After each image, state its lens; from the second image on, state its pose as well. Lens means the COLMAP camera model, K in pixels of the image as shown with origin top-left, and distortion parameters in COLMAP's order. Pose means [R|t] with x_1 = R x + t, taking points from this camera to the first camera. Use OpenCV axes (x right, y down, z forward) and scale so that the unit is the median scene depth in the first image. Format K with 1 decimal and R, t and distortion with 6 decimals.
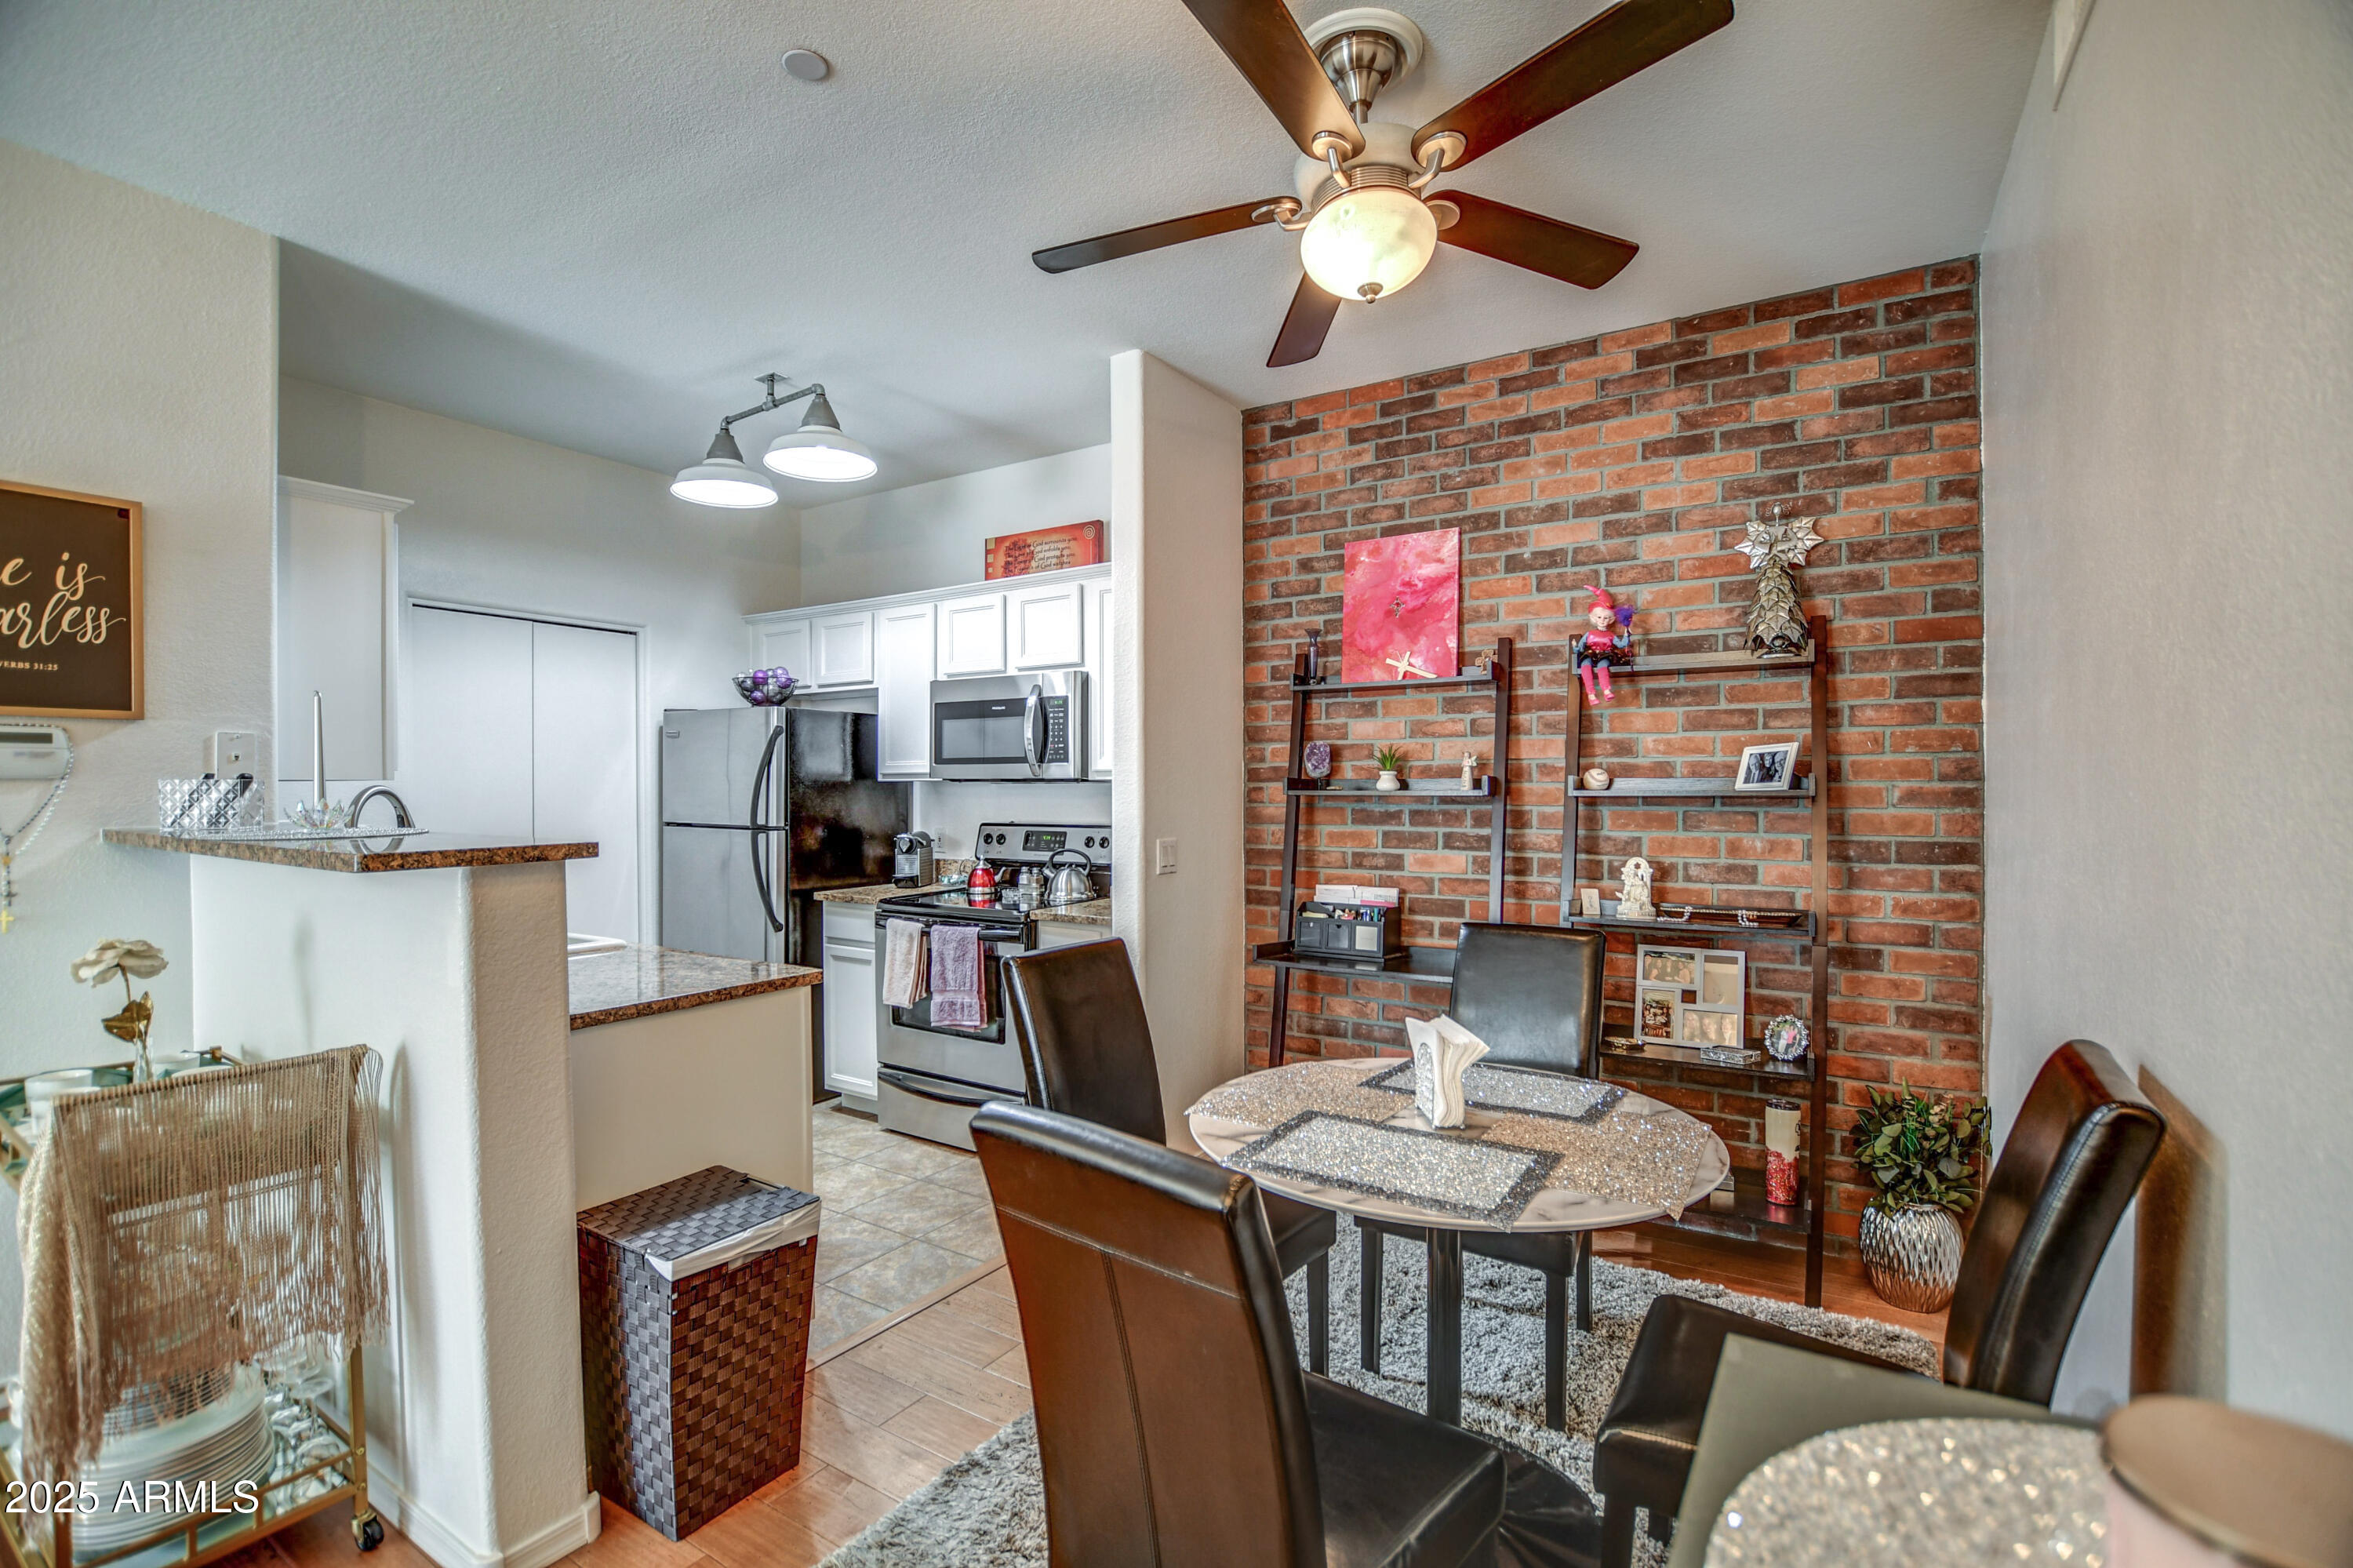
lens RADIAL K [[1044.9, 0, 1177.9], [0, 1044.9, 793.7], [0, 0, 1]] dist [-0.024924, 0.001349]
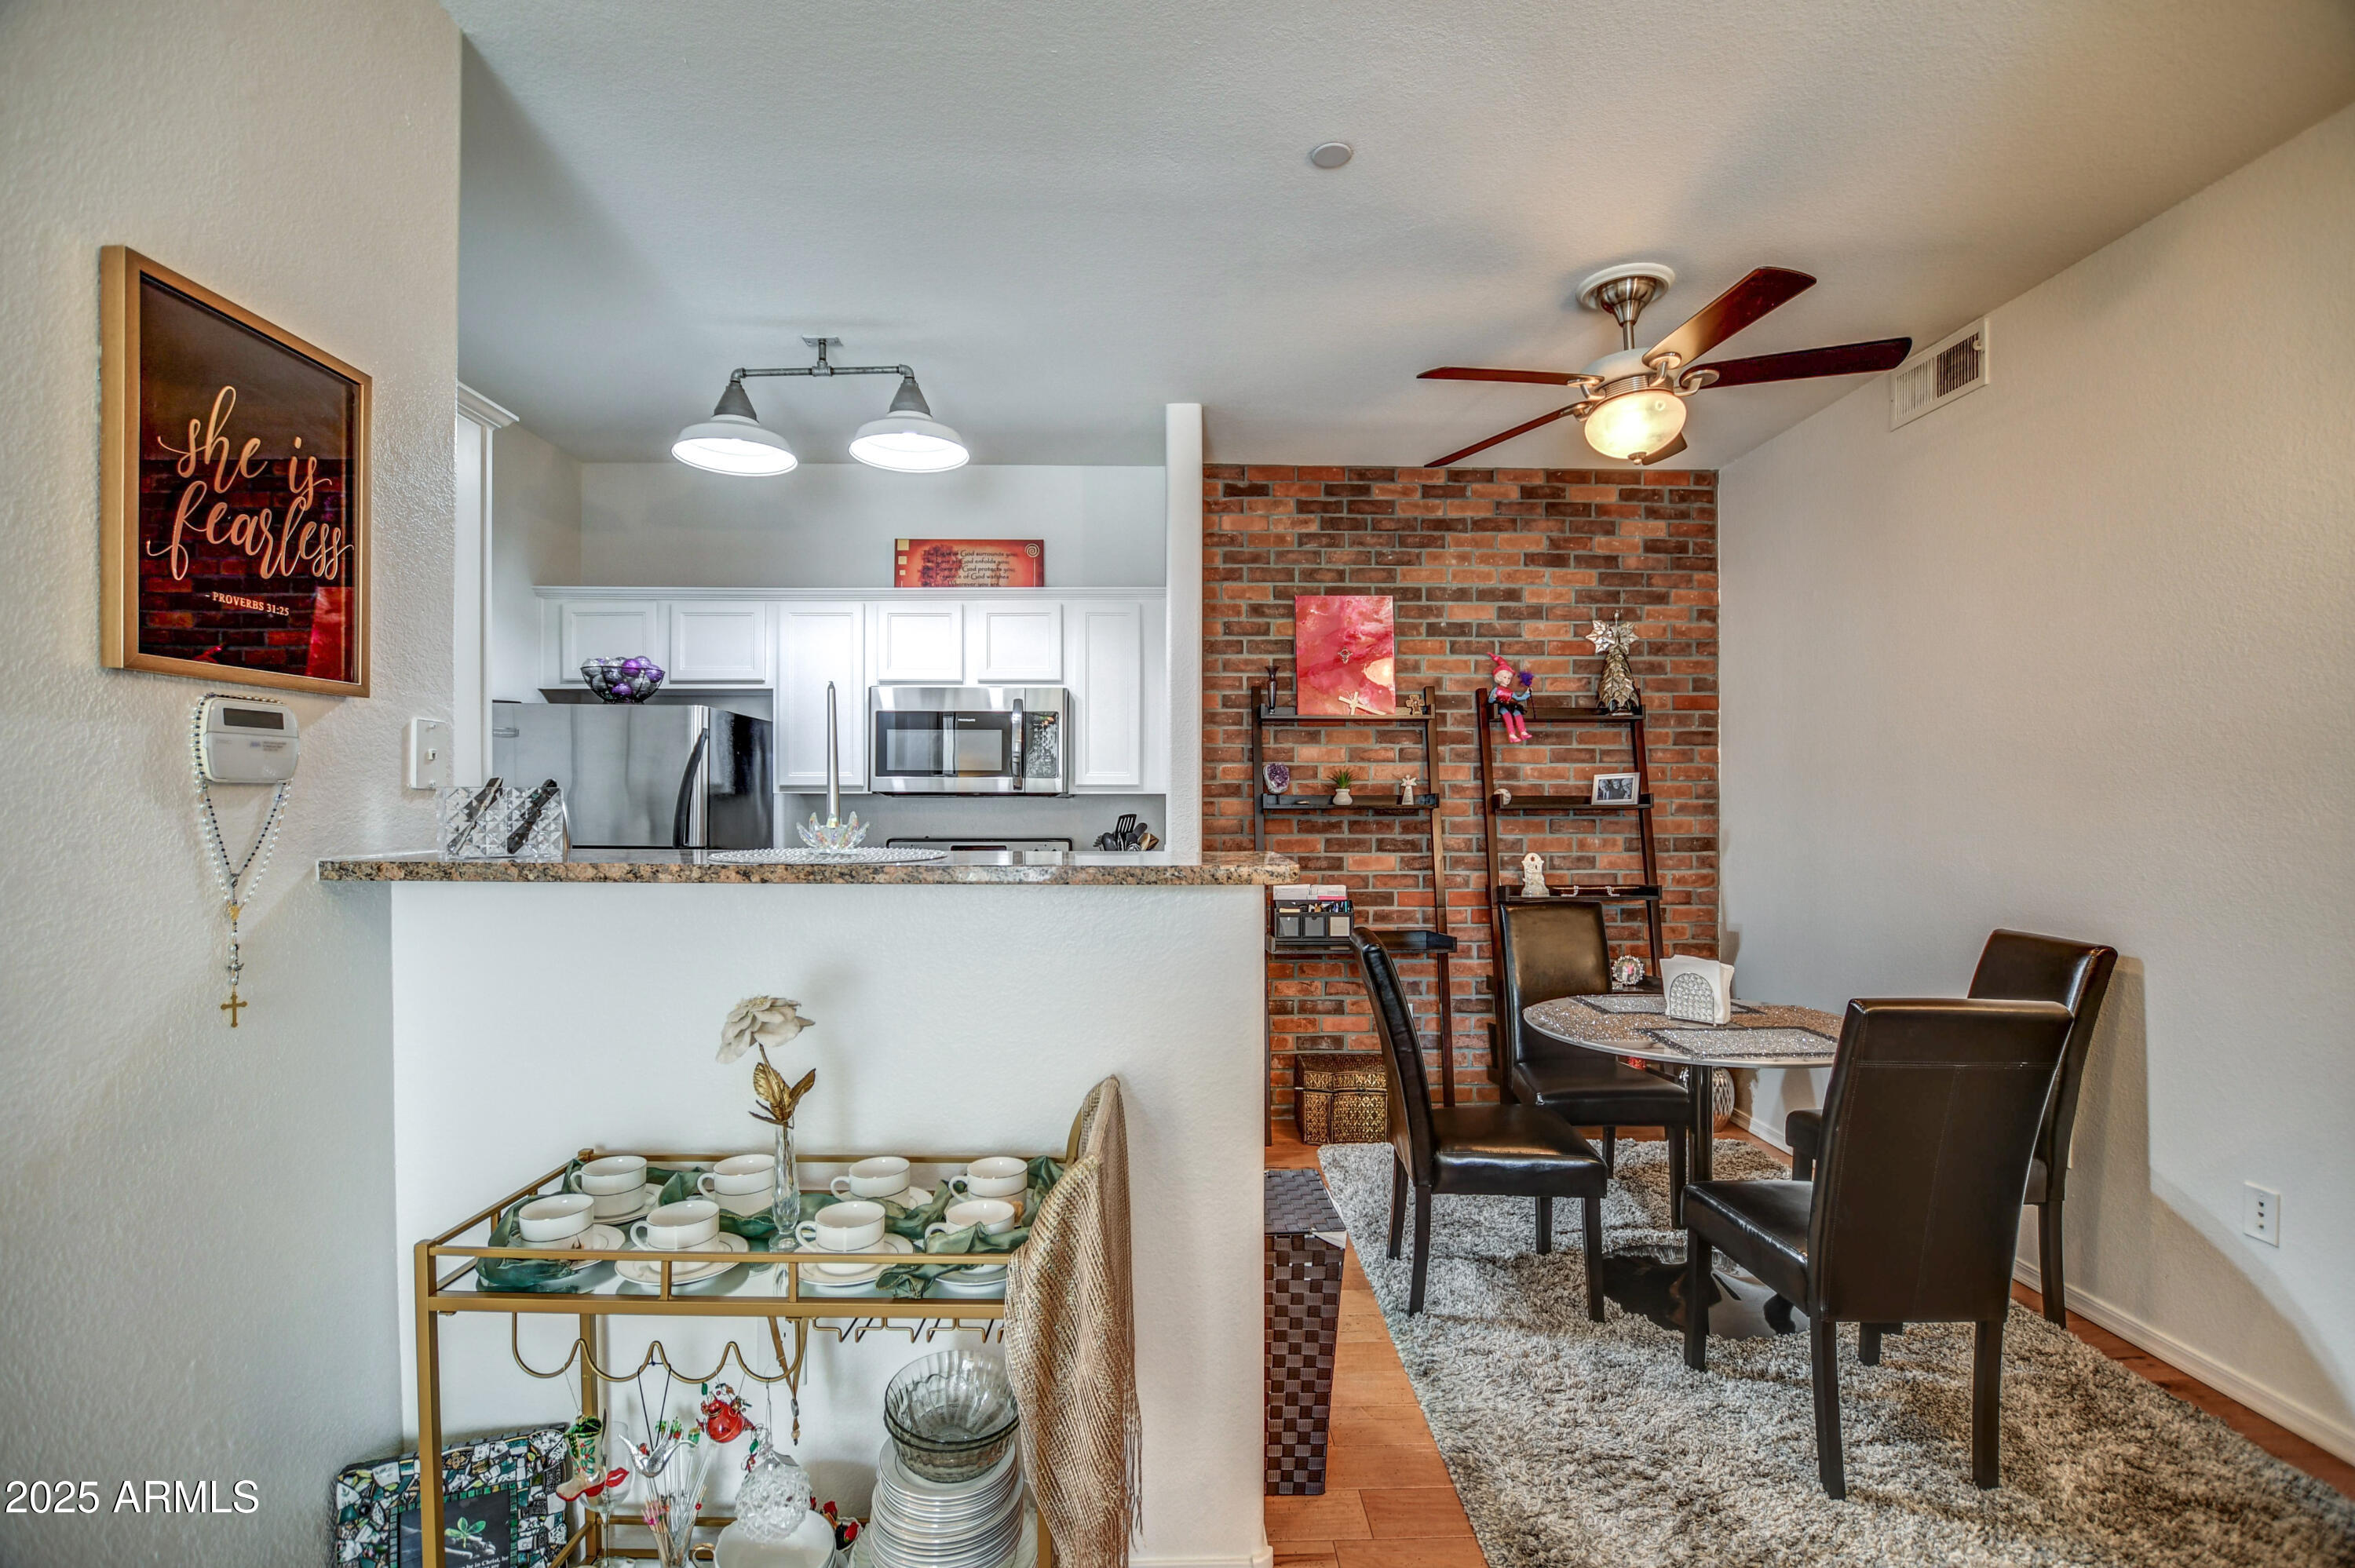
lens RADIAL K [[1045.6, 0, 1173.5], [0, 1045.6, 807.7], [0, 0, 1]] dist [-0.024924, 0.001349]
pose [[0.833865, -0.000682, 0.551968, -0.677468], [0.001158, 0.999999, -0.000515, 0.001008], [-0.551968, 0.001069, 0.833865, 0.097005]]
